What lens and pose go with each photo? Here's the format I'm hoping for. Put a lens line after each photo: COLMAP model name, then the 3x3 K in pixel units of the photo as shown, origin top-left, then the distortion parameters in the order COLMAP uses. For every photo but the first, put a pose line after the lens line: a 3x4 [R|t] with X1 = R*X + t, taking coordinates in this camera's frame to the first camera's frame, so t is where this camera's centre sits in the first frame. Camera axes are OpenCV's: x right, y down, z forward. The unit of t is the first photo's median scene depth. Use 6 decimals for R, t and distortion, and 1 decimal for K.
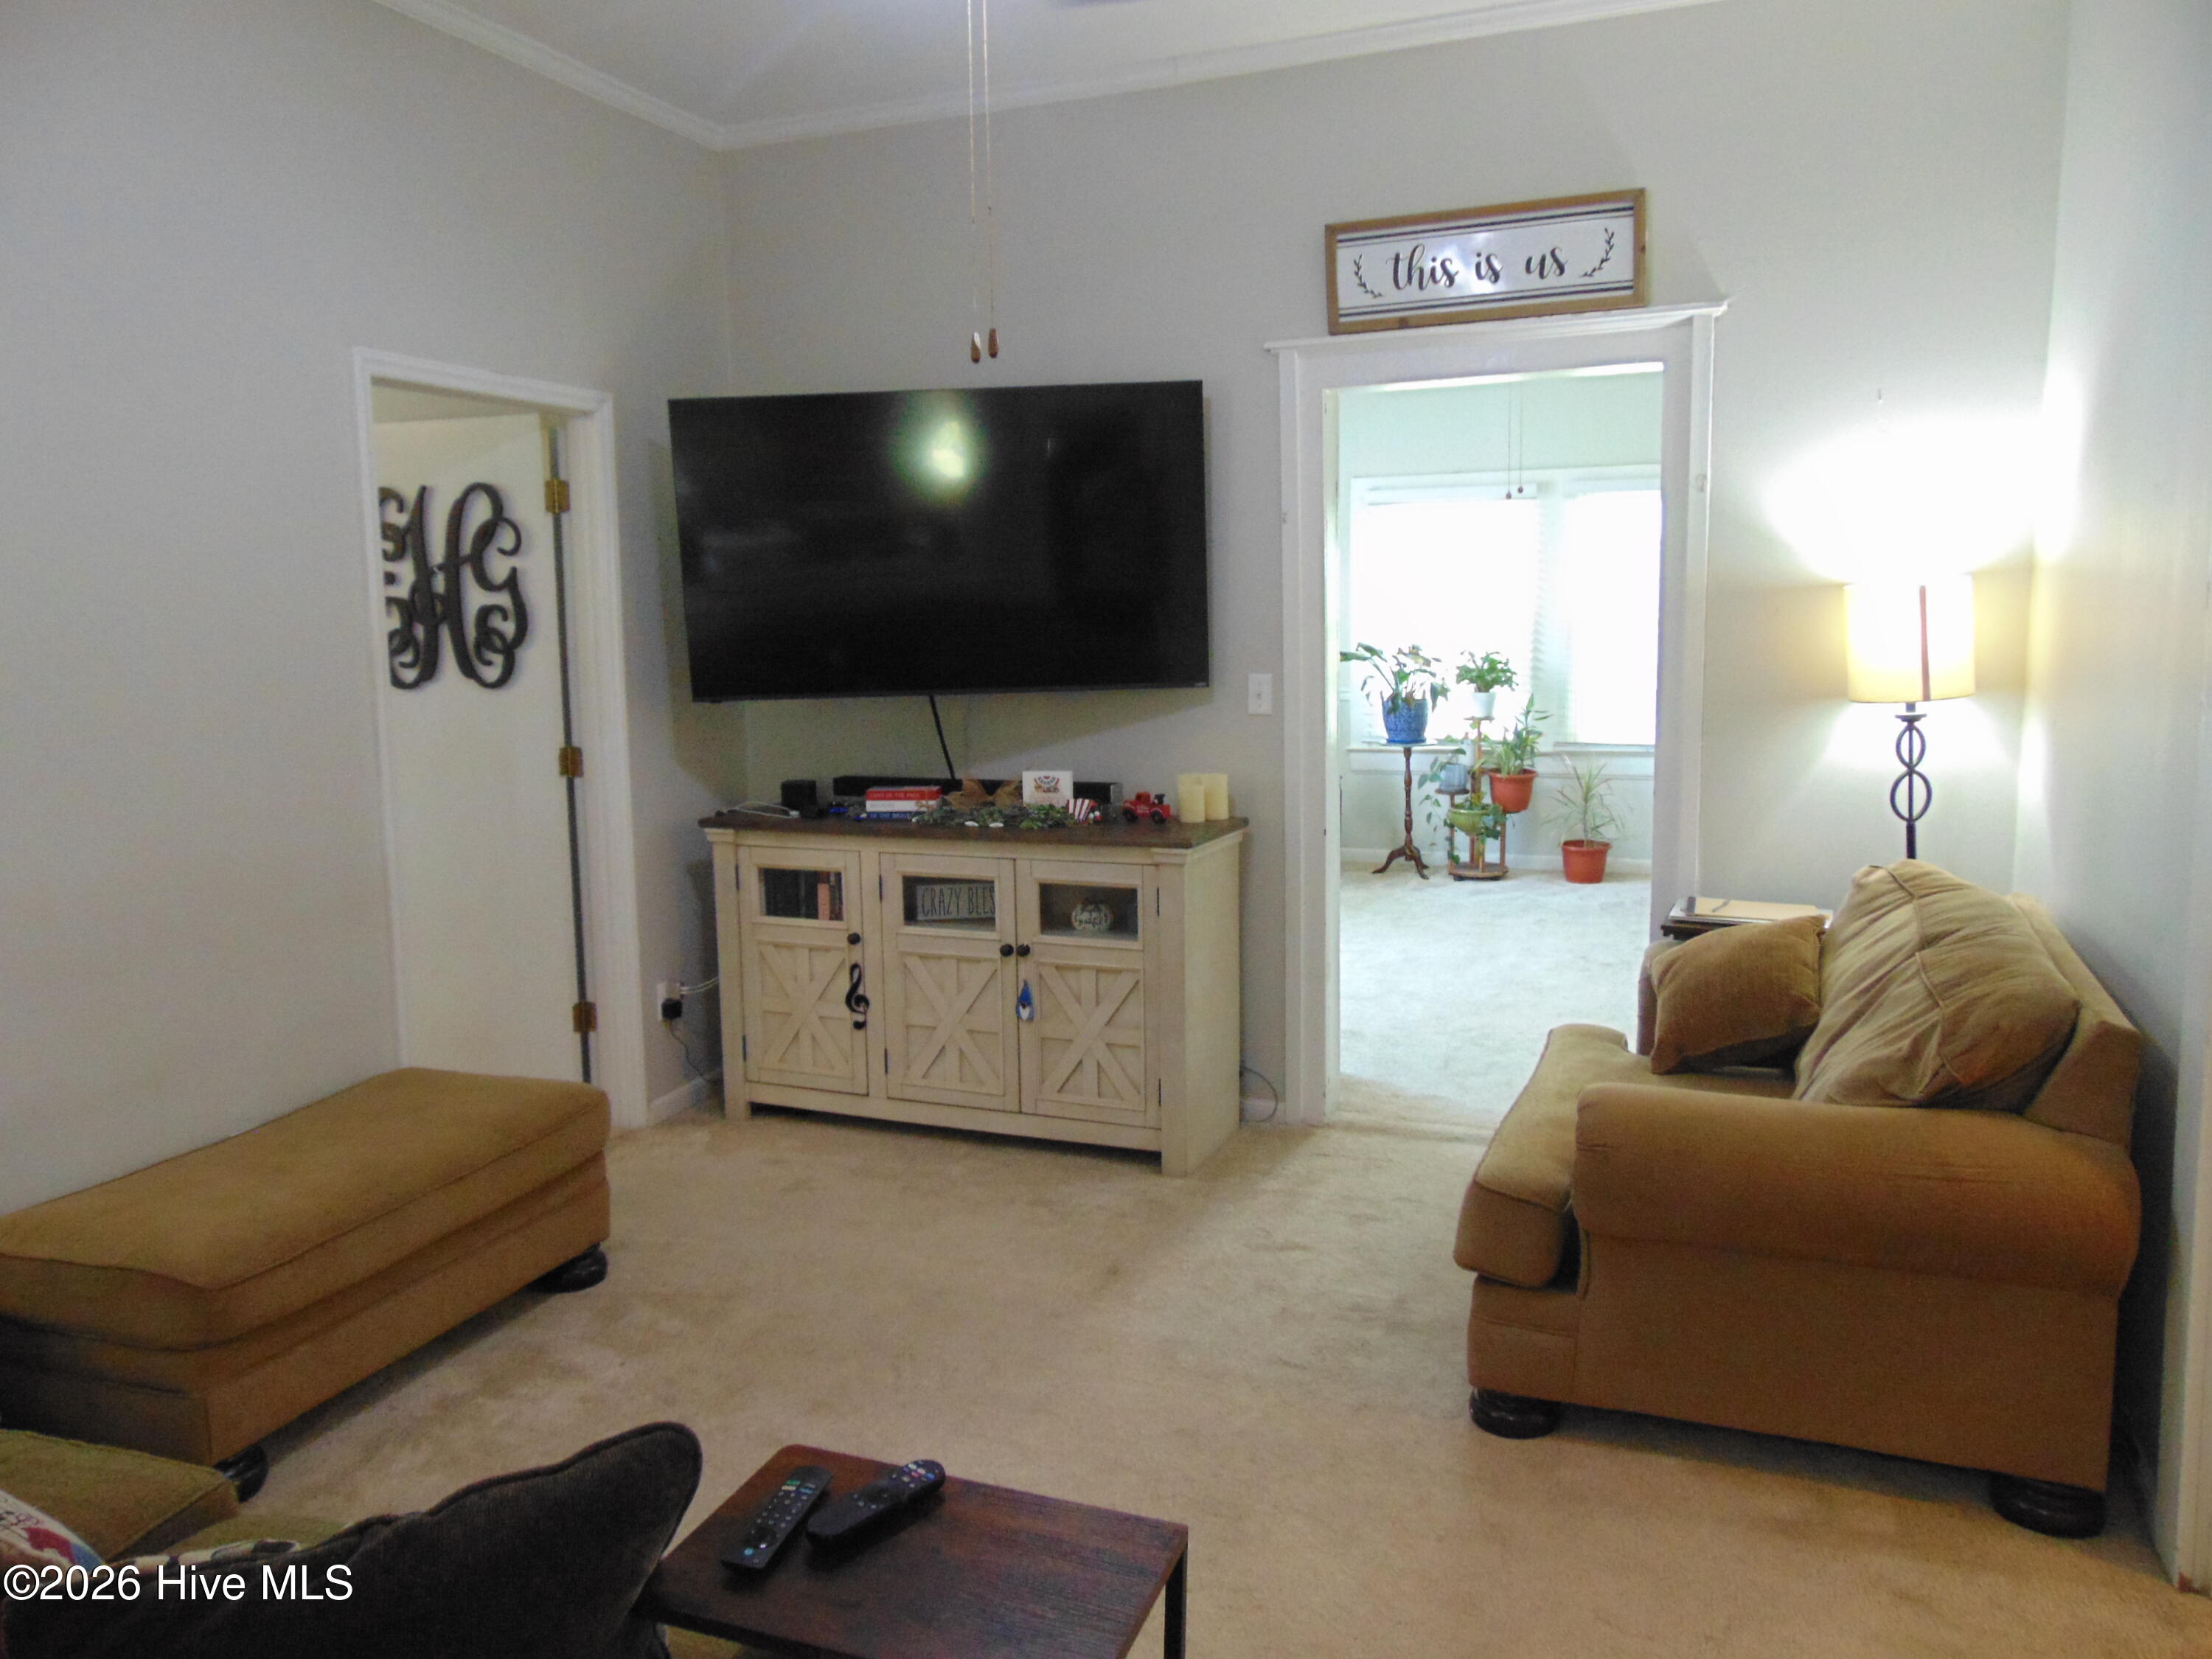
lens RADIAL K [[1654.6, 0, 1140.0], [0, 1654.6, 822.8], [0, 0, 1]] dist [-0.061214, 0.111506]
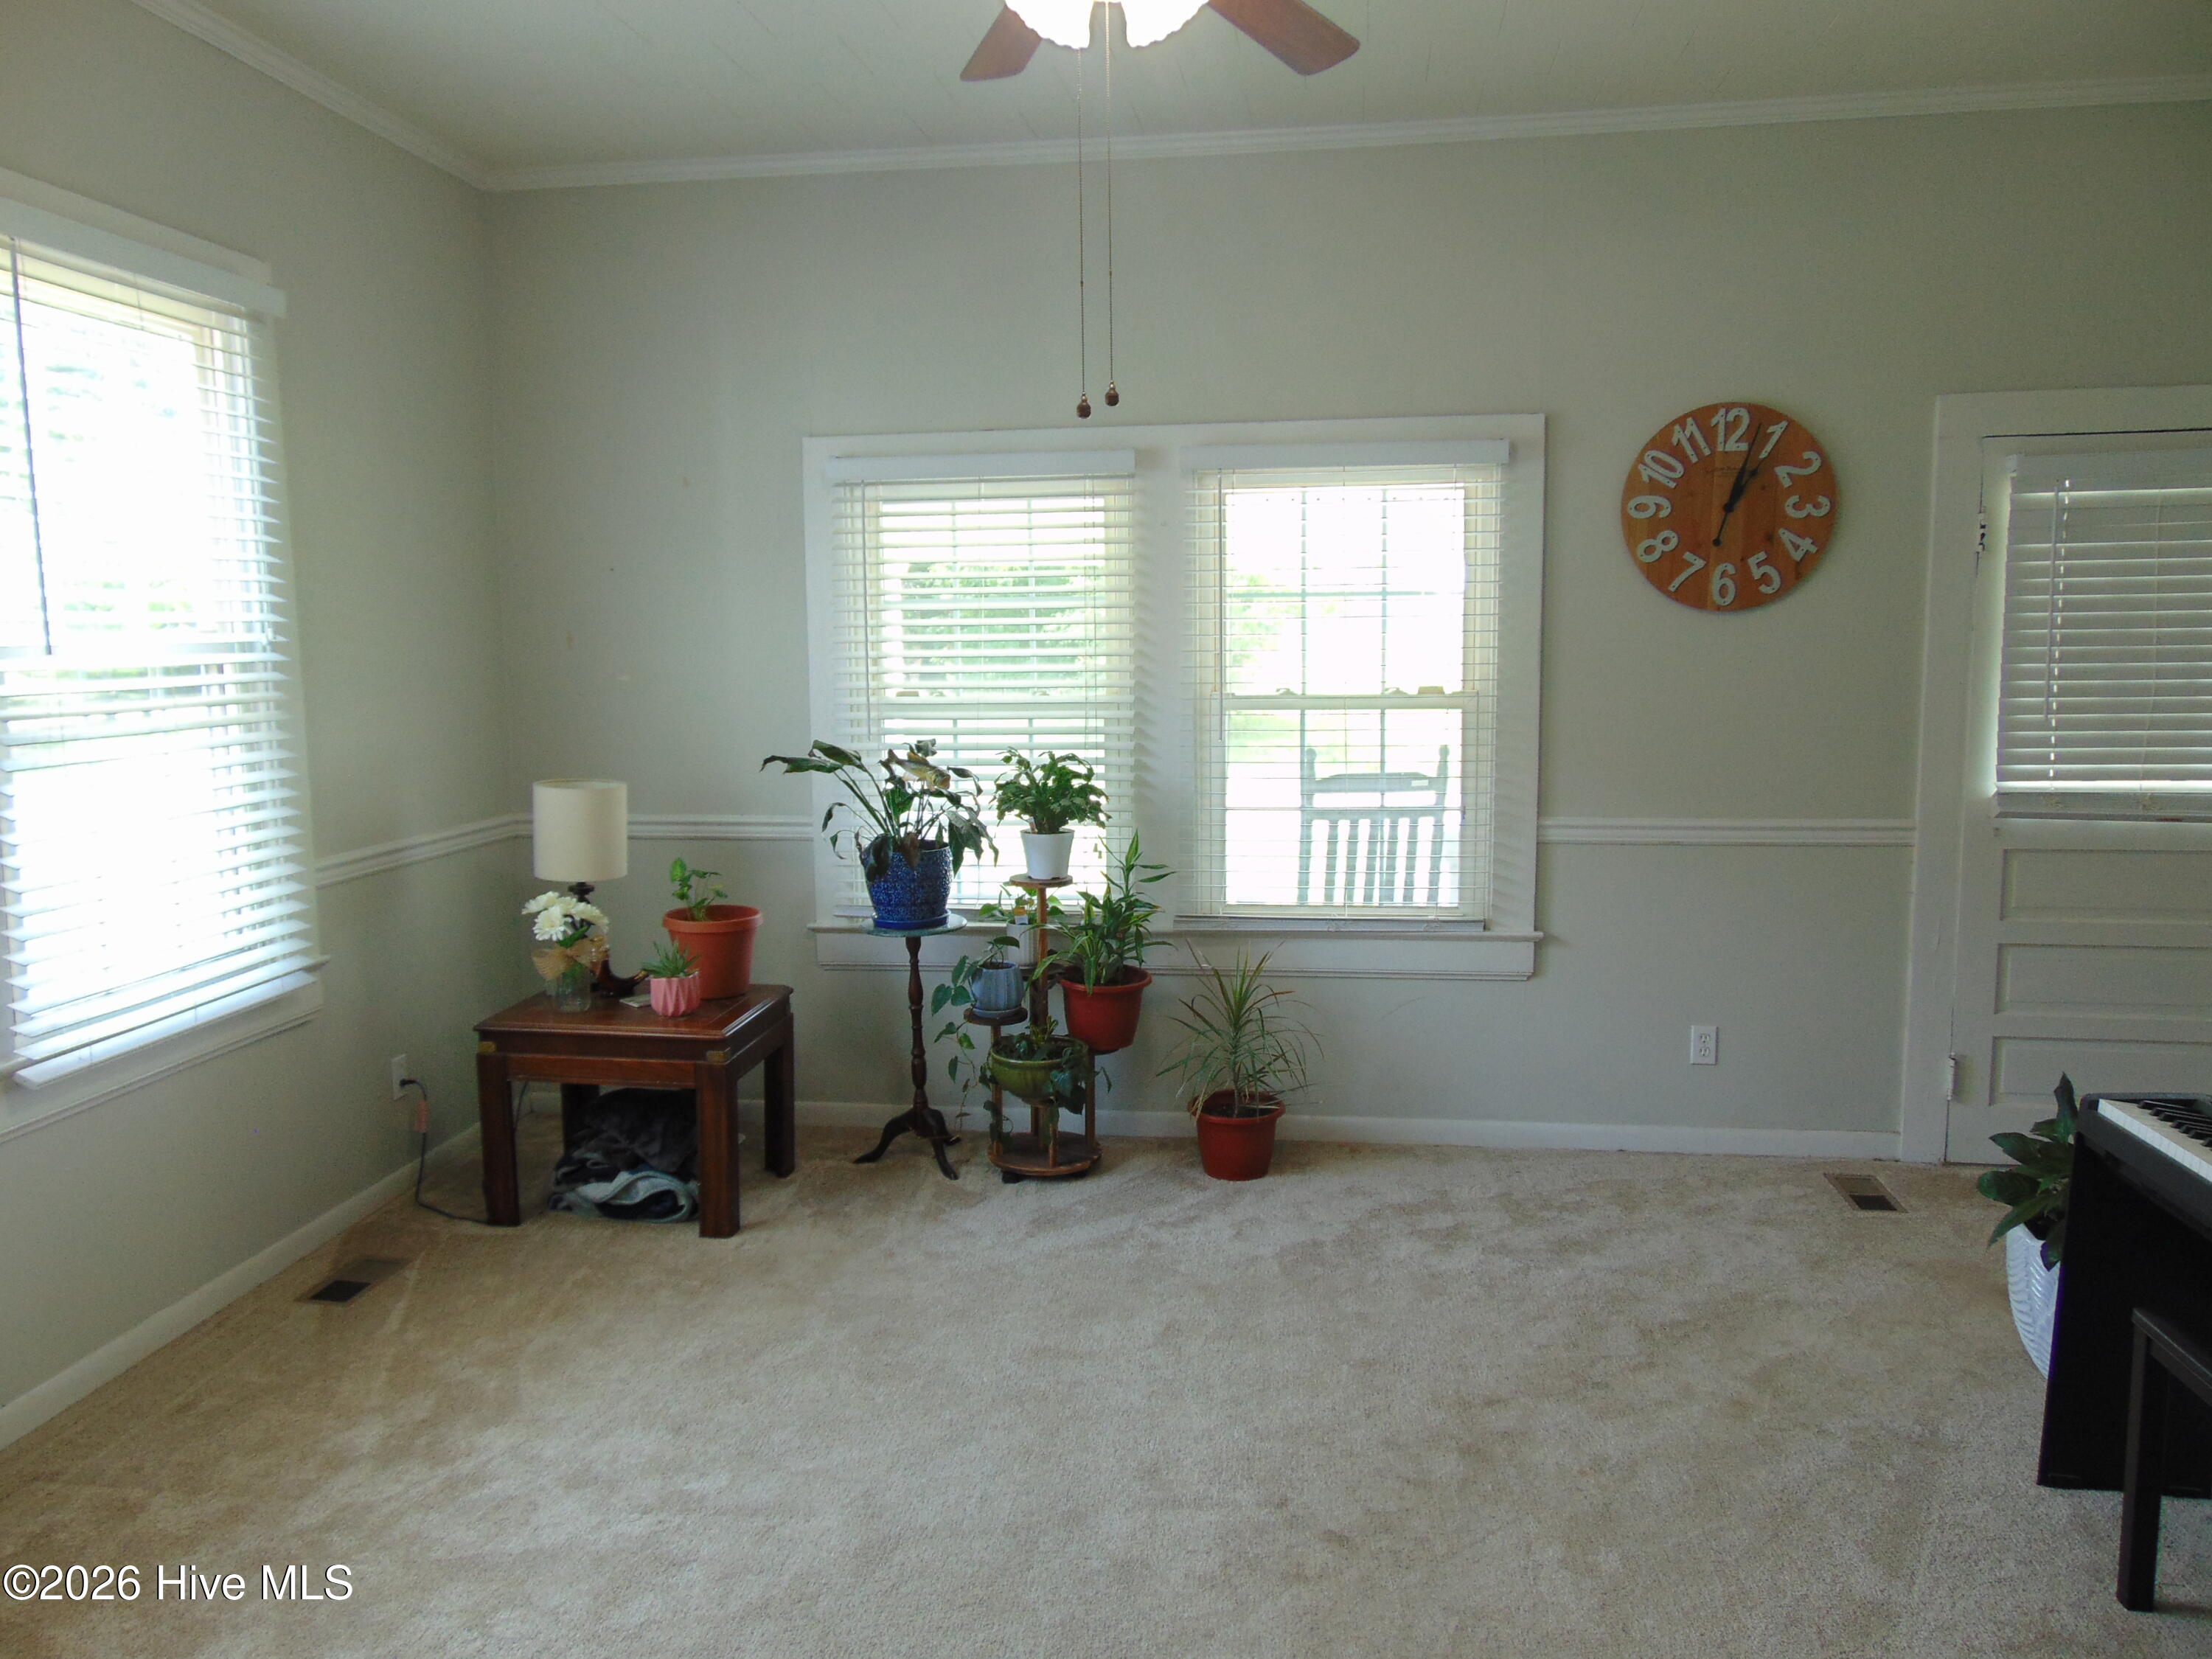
lens RADIAL K [[1654.6, 0, 1140.0], [0, 1654.6, 822.8], [0, 0, 1]] dist [-0.061214, 0.111506]
pose [[0.969245, -0.021277, 0.245177, 0.104014], [0.027264, 0.999407, -0.021050, -0.069110], [-0.244584, 0.027087, 0.969250, 0.464653]]
